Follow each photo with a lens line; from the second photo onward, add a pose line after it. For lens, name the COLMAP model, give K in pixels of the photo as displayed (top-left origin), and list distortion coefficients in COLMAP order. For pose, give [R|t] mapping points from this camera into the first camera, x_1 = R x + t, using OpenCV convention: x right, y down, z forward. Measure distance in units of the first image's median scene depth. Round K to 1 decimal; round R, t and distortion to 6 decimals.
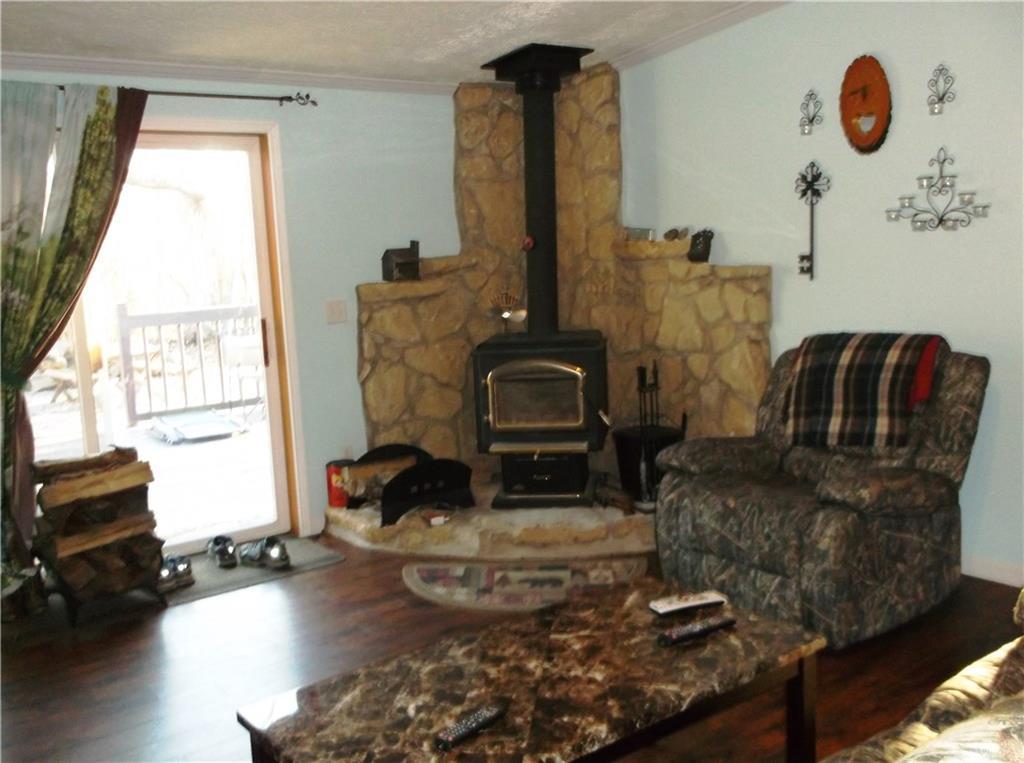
lens RADIAL K [[1003.1, 0, 512.0], [0, 1003.1, 381.5], [0, 0, 1]] dist [-0.005673, 0.003590]
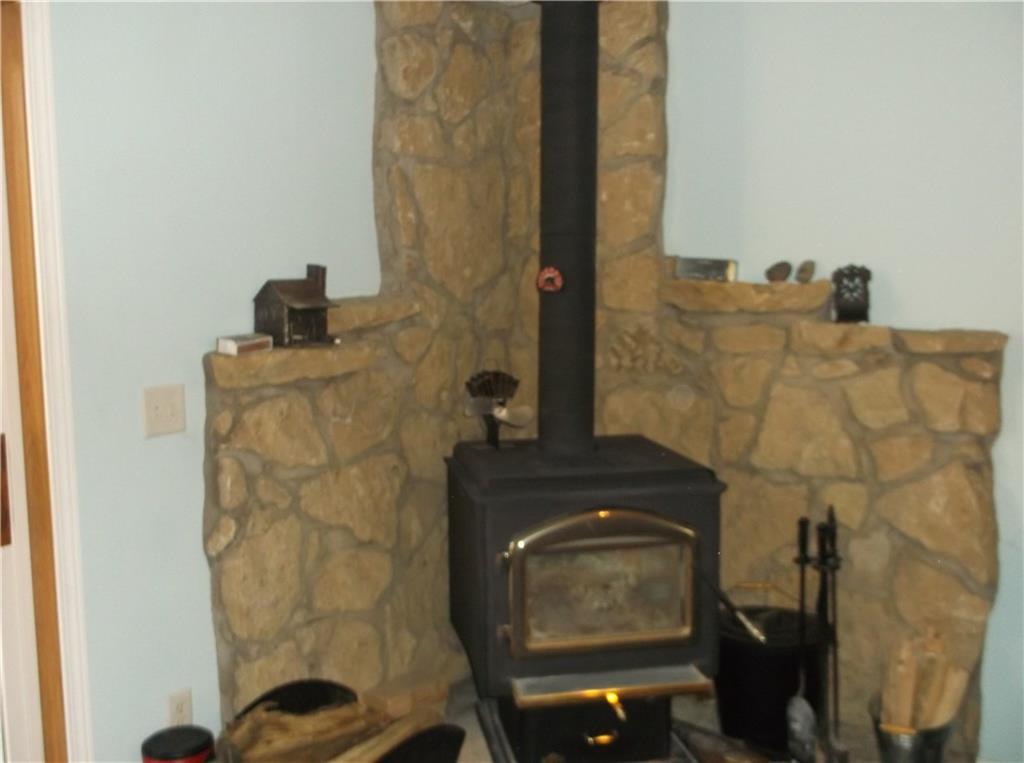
lens RADIAL K [[1003.1, 0, 512.0], [0, 1003.1, 381.5], [0, 0, 1]] dist [-0.005673, 0.003590]
pose [[0.947754, 0.002538, 0.318992, -0.165791], [0.010175, 0.999219, -0.038183, -0.062107], [-0.318840, 0.039434, 0.946988, 0.495047]]
